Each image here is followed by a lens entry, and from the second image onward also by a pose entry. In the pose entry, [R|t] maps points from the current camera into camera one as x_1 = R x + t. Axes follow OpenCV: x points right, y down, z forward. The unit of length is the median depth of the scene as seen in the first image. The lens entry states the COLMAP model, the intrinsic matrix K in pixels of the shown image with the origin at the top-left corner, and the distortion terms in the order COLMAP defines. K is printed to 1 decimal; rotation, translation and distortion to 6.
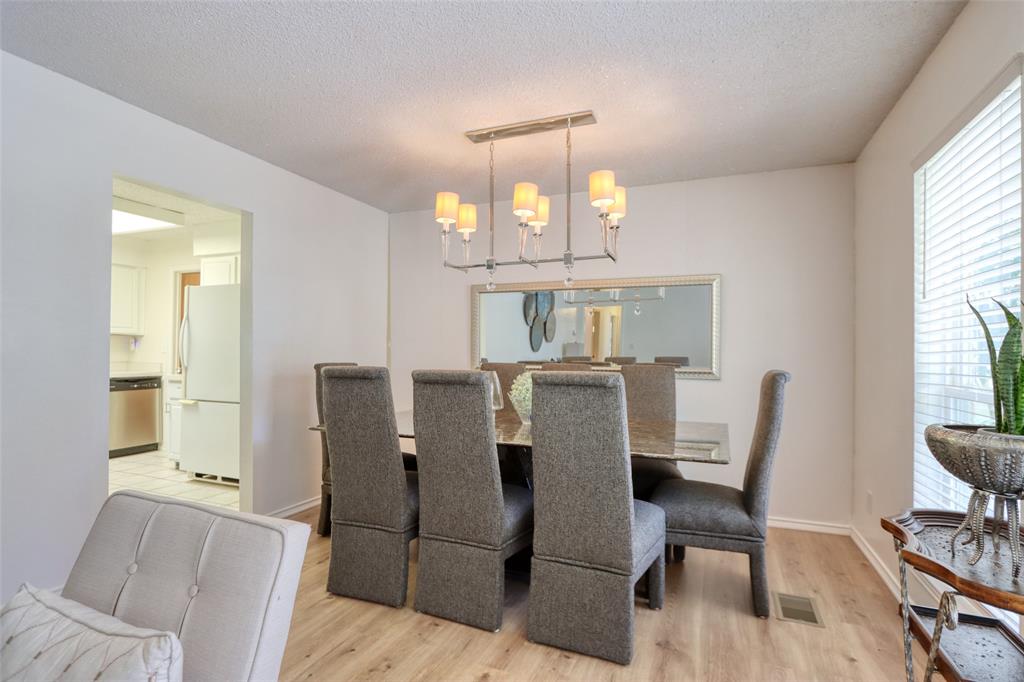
lens RADIAL K [[508.4, 0, 516.1], [0, 508.4, 346.5], [0, 0, 1]] dist [-0.009595, -0.000043]
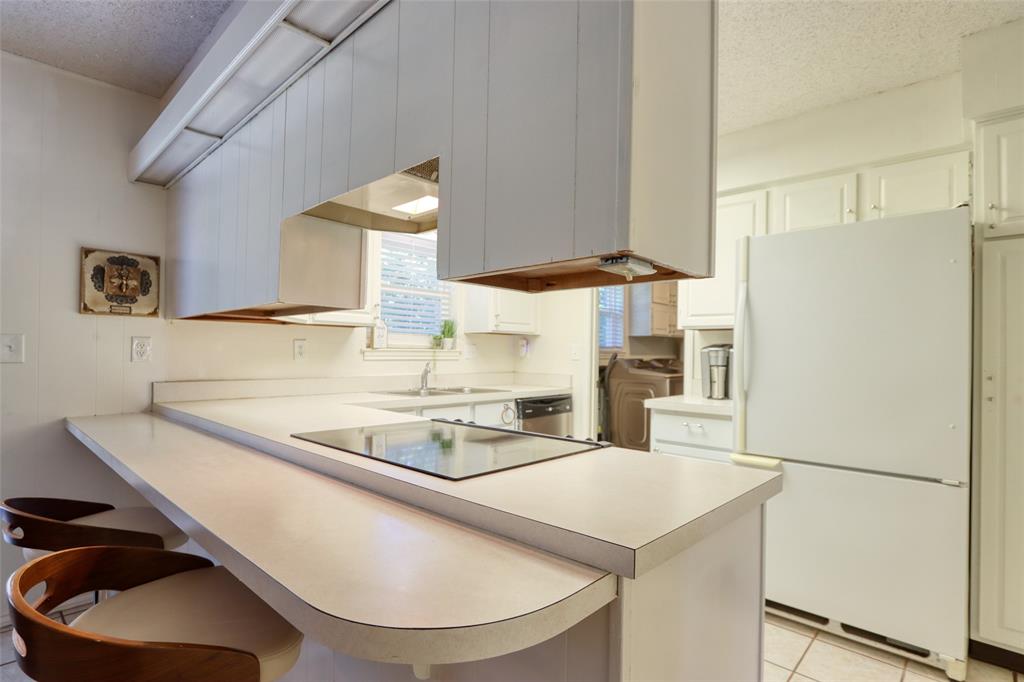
lens RADIAL K [[508.4, 0, 509.0], [0, 508.4, 346.4], [0, 0, 1]] dist [-0.009595, -0.000043]
pose [[0.931356, -0.000642, -0.364110, -0.542510], [-0.004064, 0.999918, -0.012157, 0.002819], [0.364088, 0.012802, 0.931277, 0.338816]]
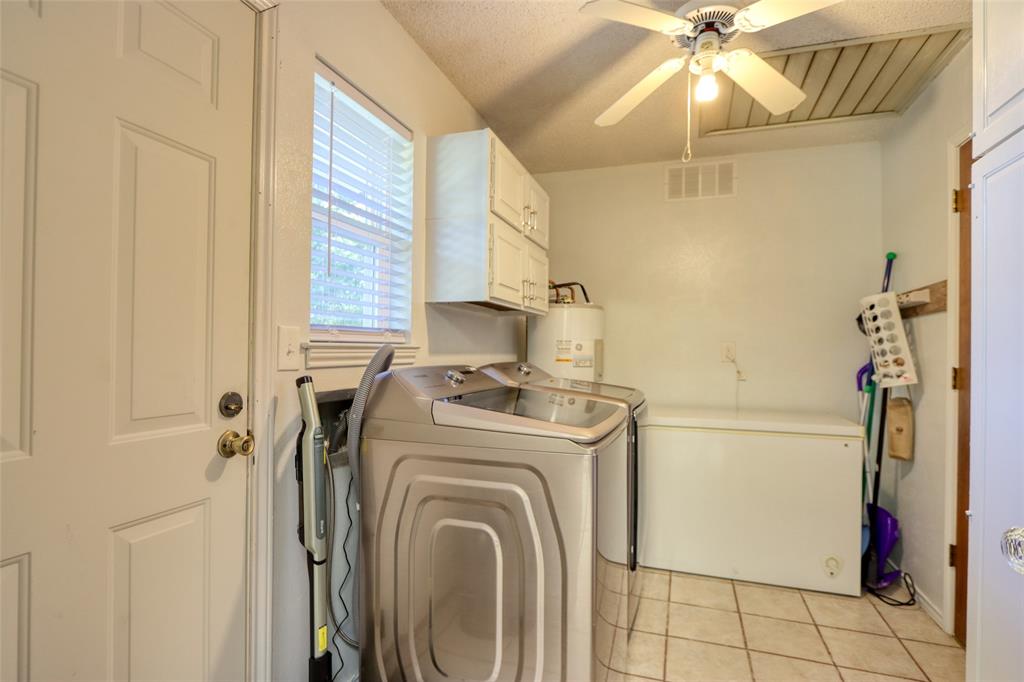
lens RADIAL K [[508.4, 0, 512.1], [0, 508.4, 347.6], [0, 0, 1]] dist [-0.009595, -0.000043]
pose [[0.998383, 0.010997, 0.055775, -0.648504], [-0.010943, 0.999939, -0.001285, 0.002095], [-0.055786, 0.000673, 0.998443, 1.003540]]
